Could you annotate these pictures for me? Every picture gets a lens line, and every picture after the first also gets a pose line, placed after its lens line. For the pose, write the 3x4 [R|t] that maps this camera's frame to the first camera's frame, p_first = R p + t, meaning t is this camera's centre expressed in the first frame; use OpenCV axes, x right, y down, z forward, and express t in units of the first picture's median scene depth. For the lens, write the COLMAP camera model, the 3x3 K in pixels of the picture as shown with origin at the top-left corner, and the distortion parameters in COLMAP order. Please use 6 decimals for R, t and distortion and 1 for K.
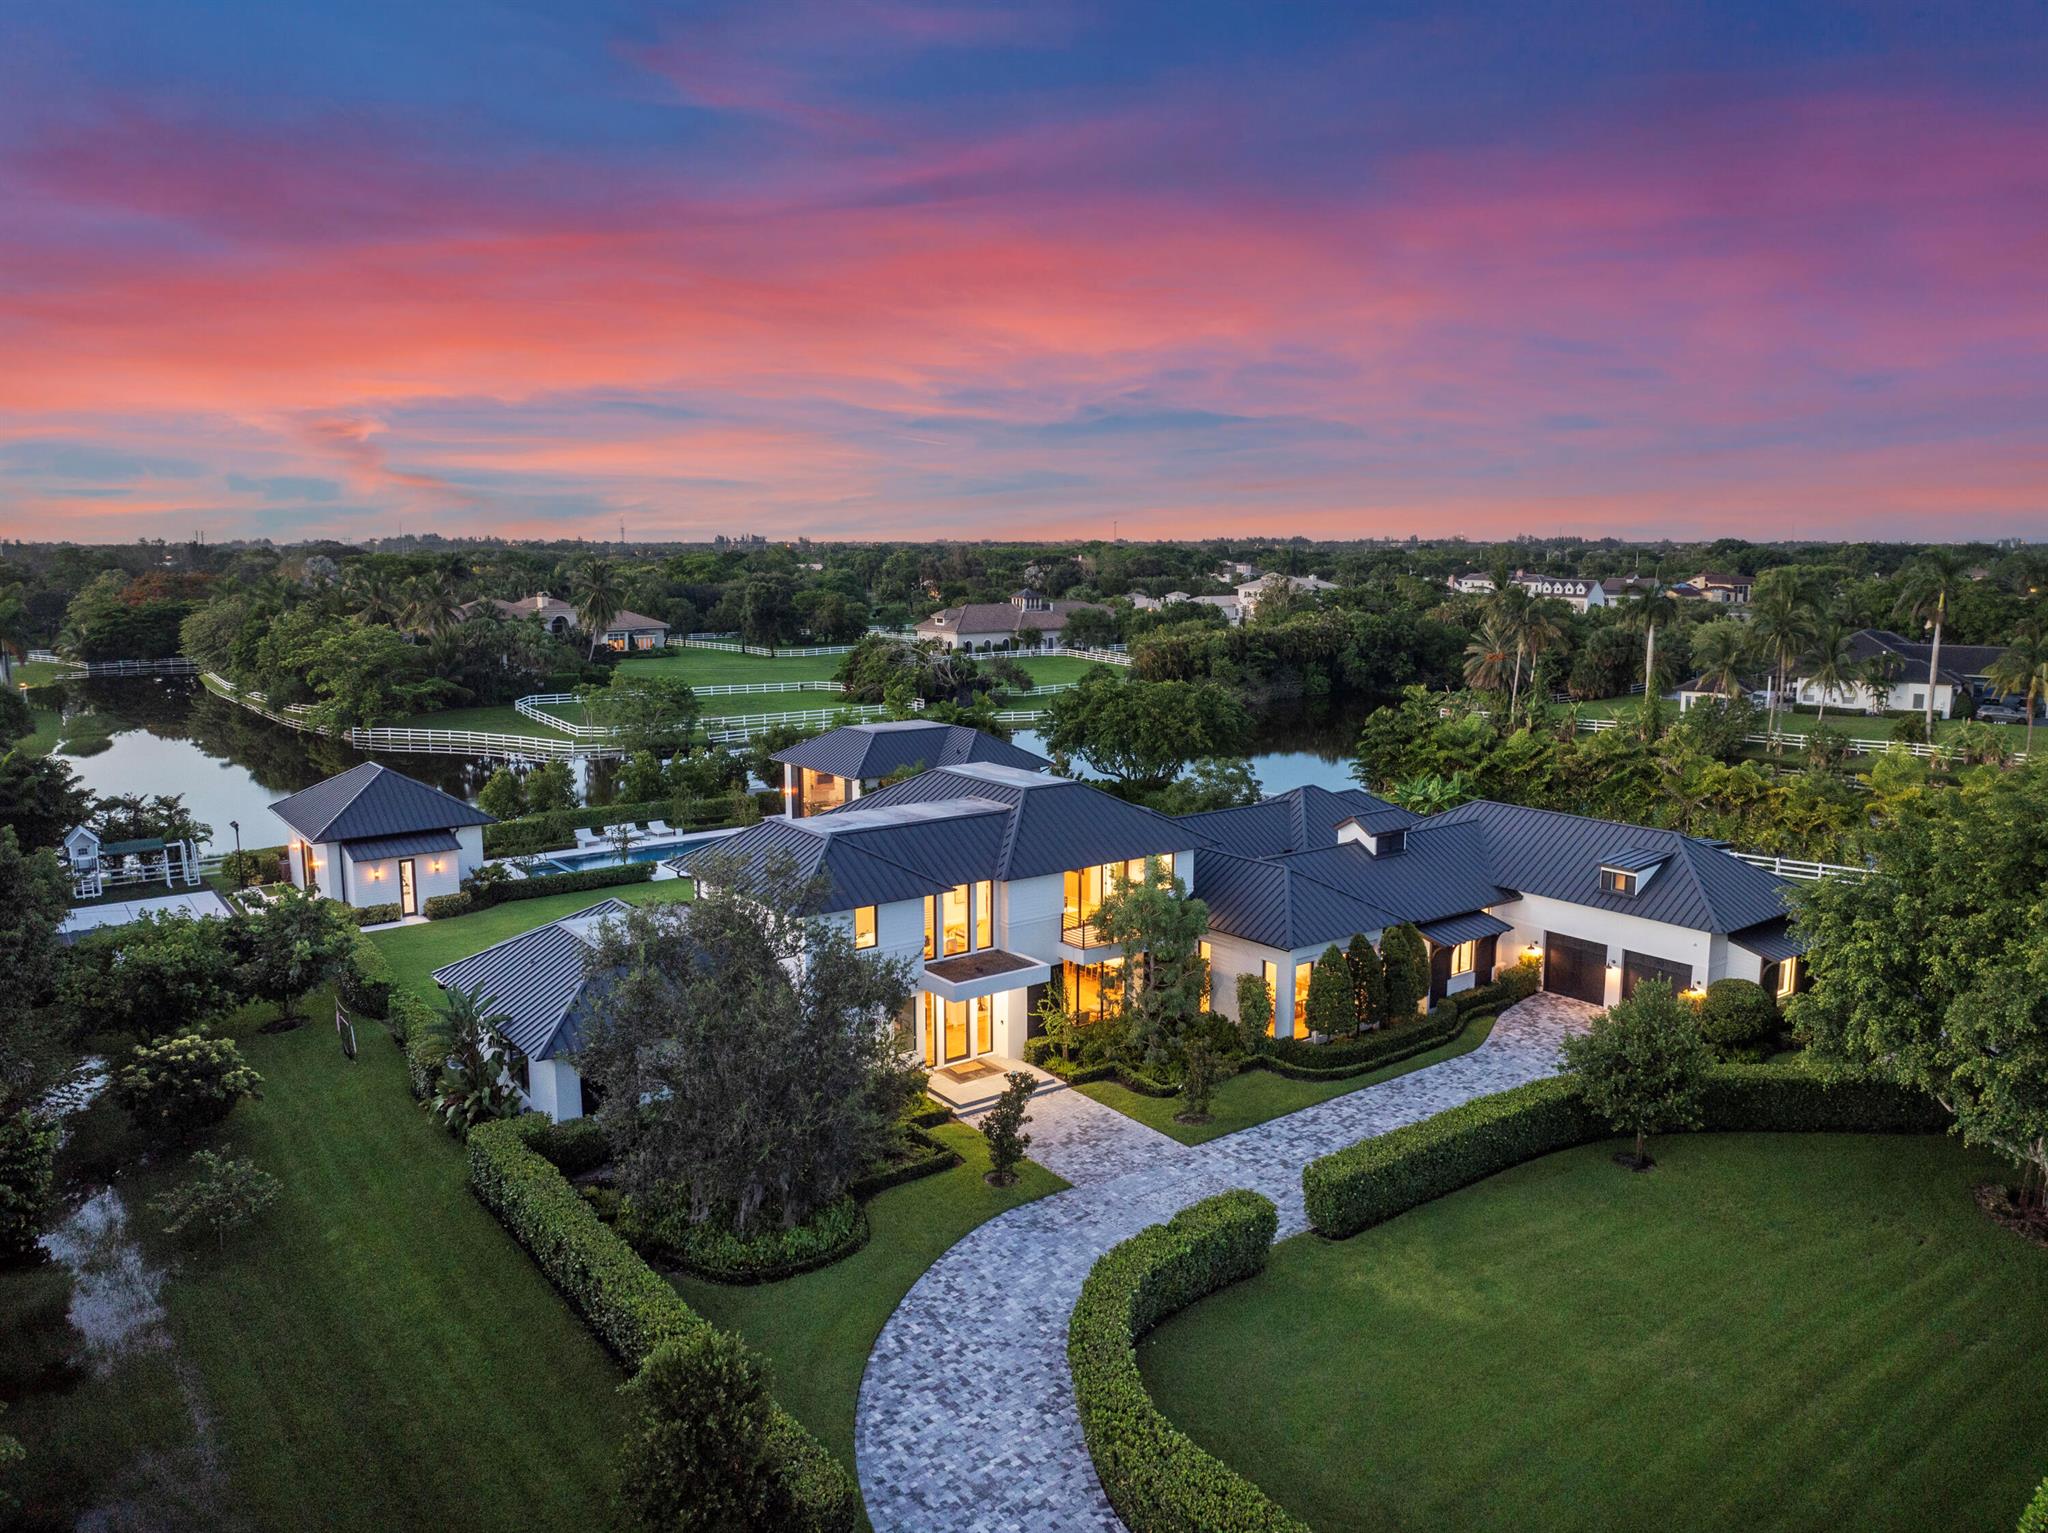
lens RADIAL K [[1462.5, 0, 1022.2], [0, 1462.5, 759.7], [0, 0, 1]] dist [-0.038478, -0.001015]
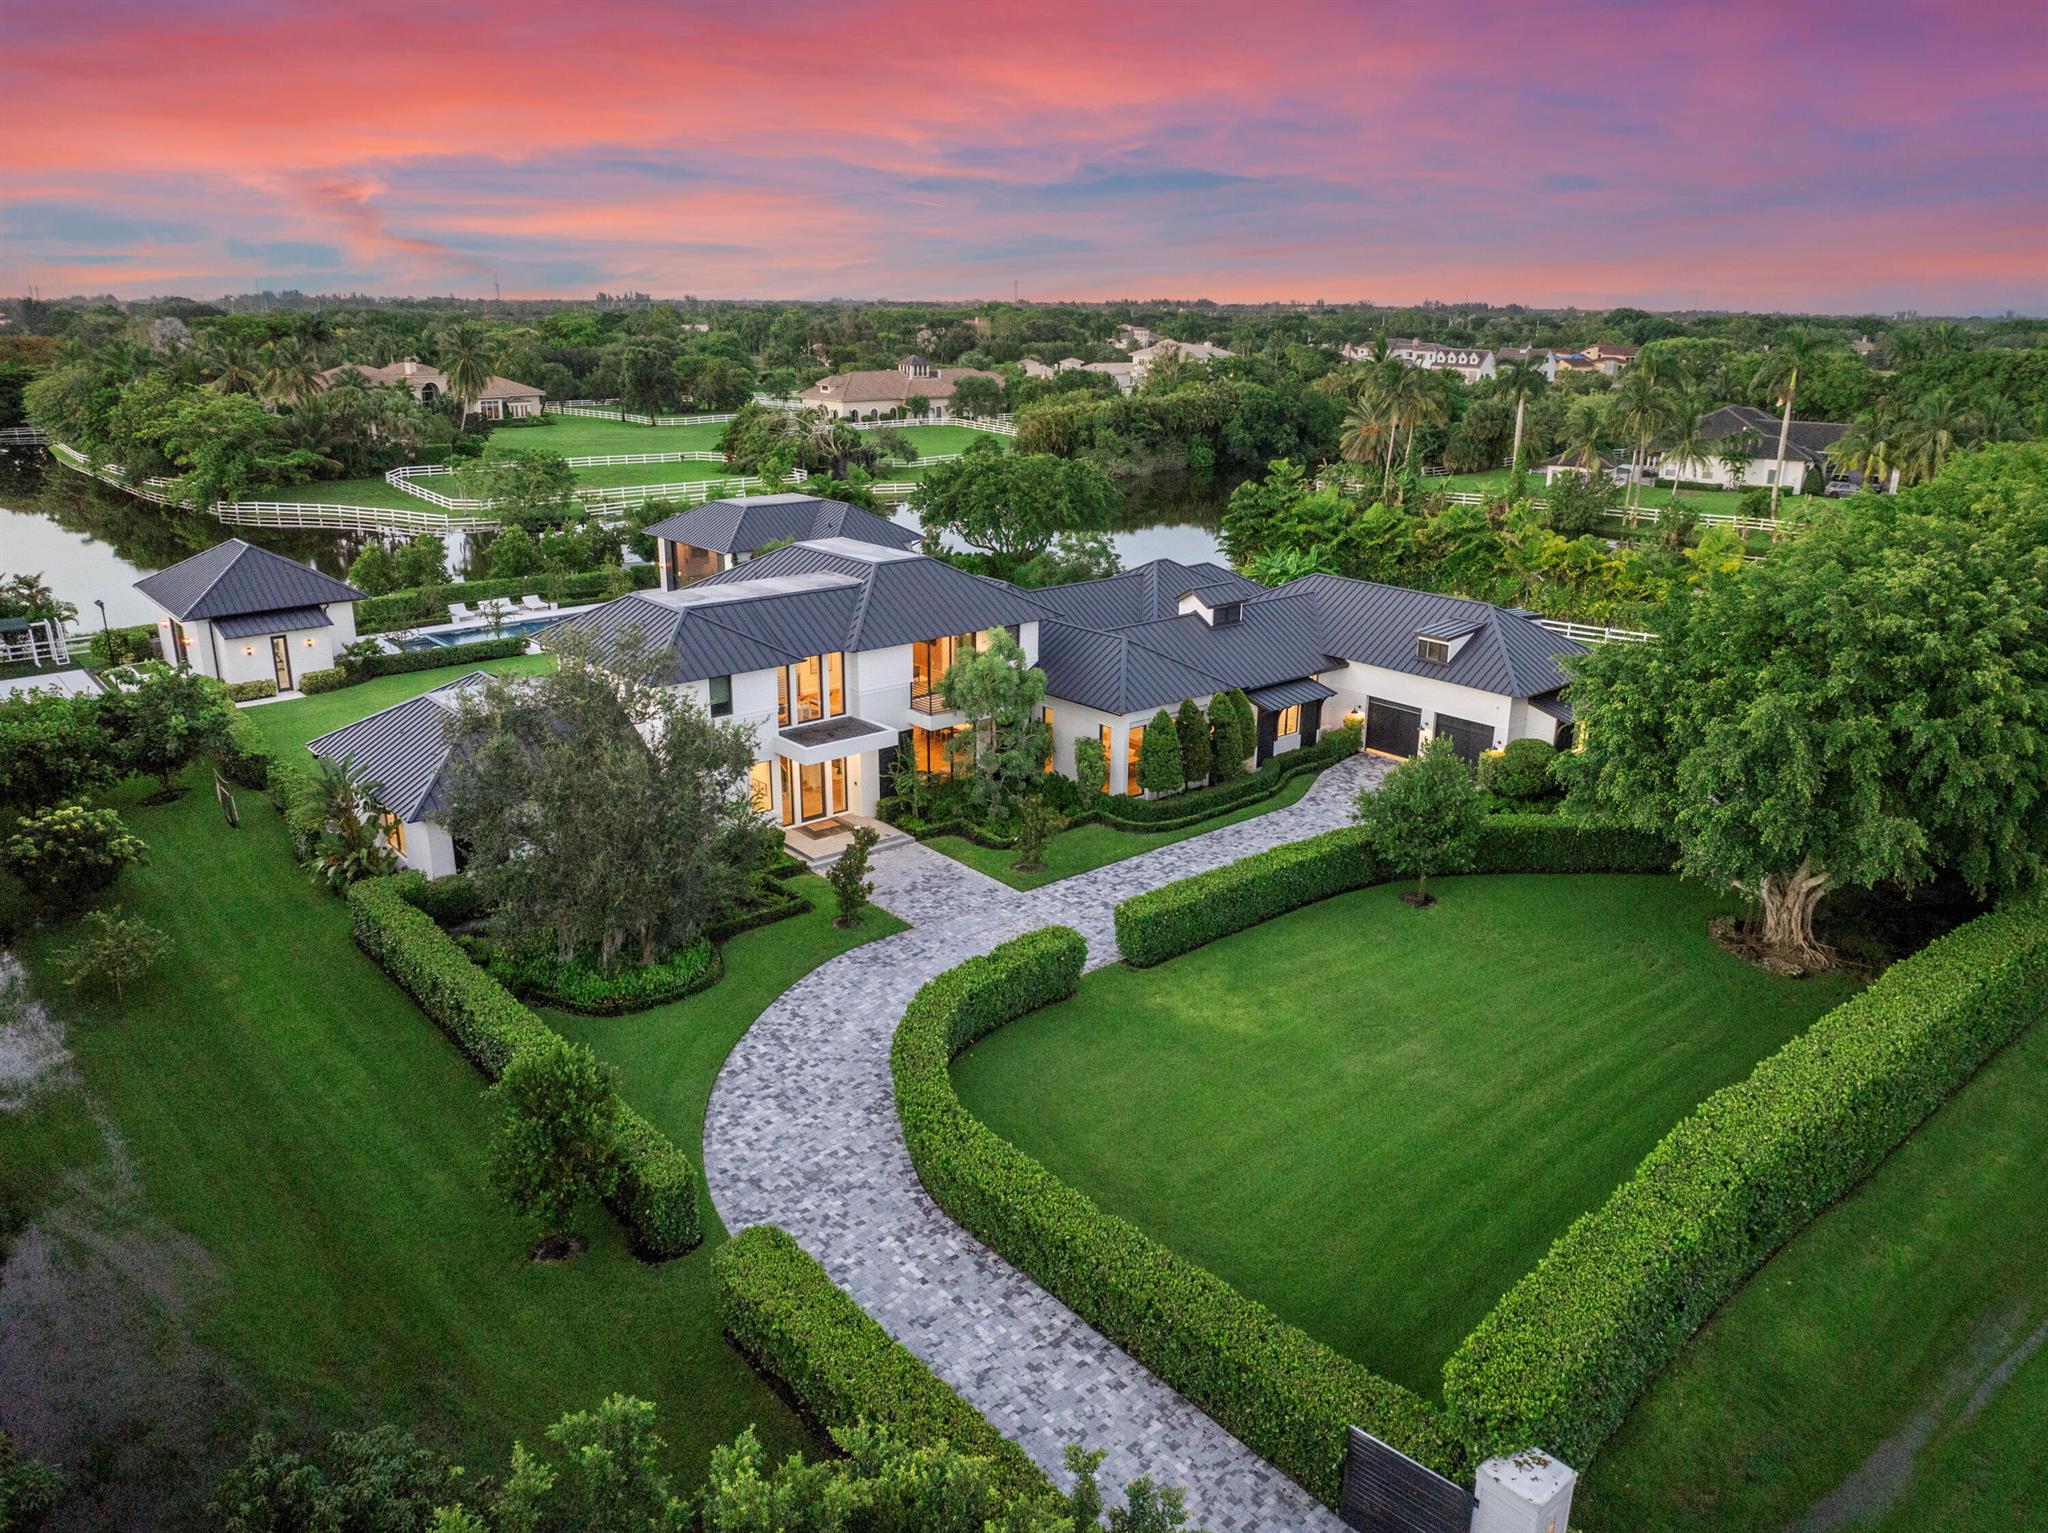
lens RADIAL K [[1463.5, 0, 1024.0], [0, 1463.5, 766.5], [0, 0, 1]] dist [-0.034614, -0.004547]
pose [[0.997705, -0.010989, 0.066820, 0.034794], [0.000170, 0.987150, 0.159794, -0.003660], [-0.067718, -0.159415, 0.984886, -0.058589]]
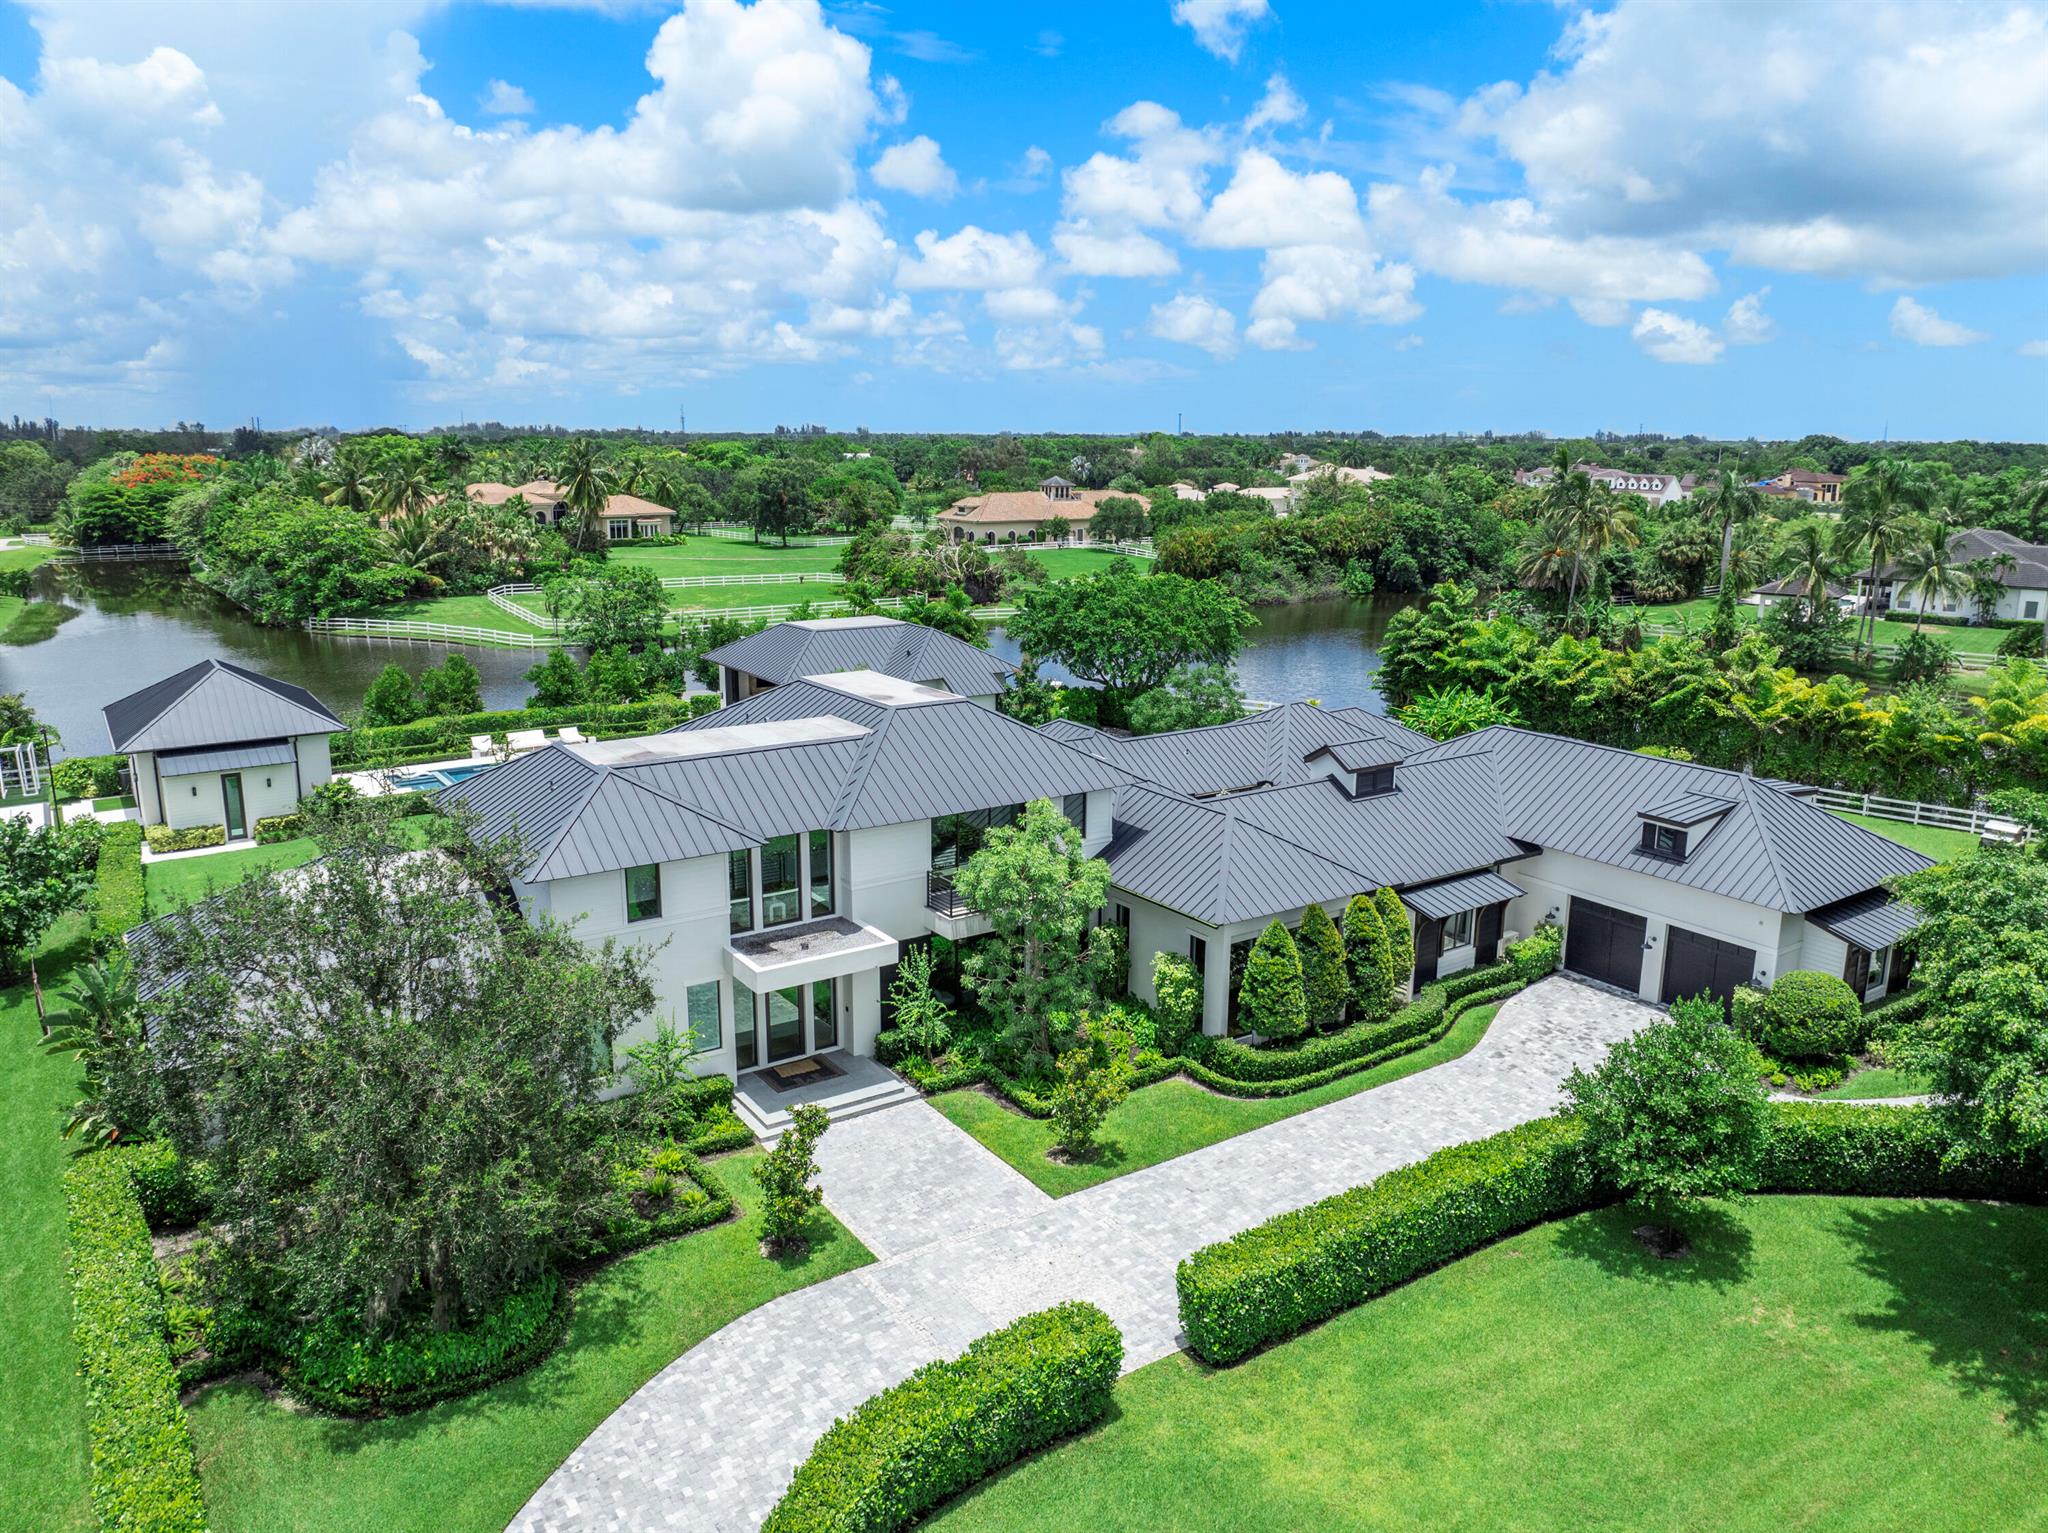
lens RADIAL K [[1462.5, 0, 1022.2], [0, 1462.5, 759.7], [0, 0, 1]] dist [-0.038478, -0.001015]
pose [[0.998995, 0.016111, -0.041819, 0.100330], [-0.013105, 0.997378, 0.071171, -0.008407], [0.042856, -0.070552, 0.996587, 0.218237]]
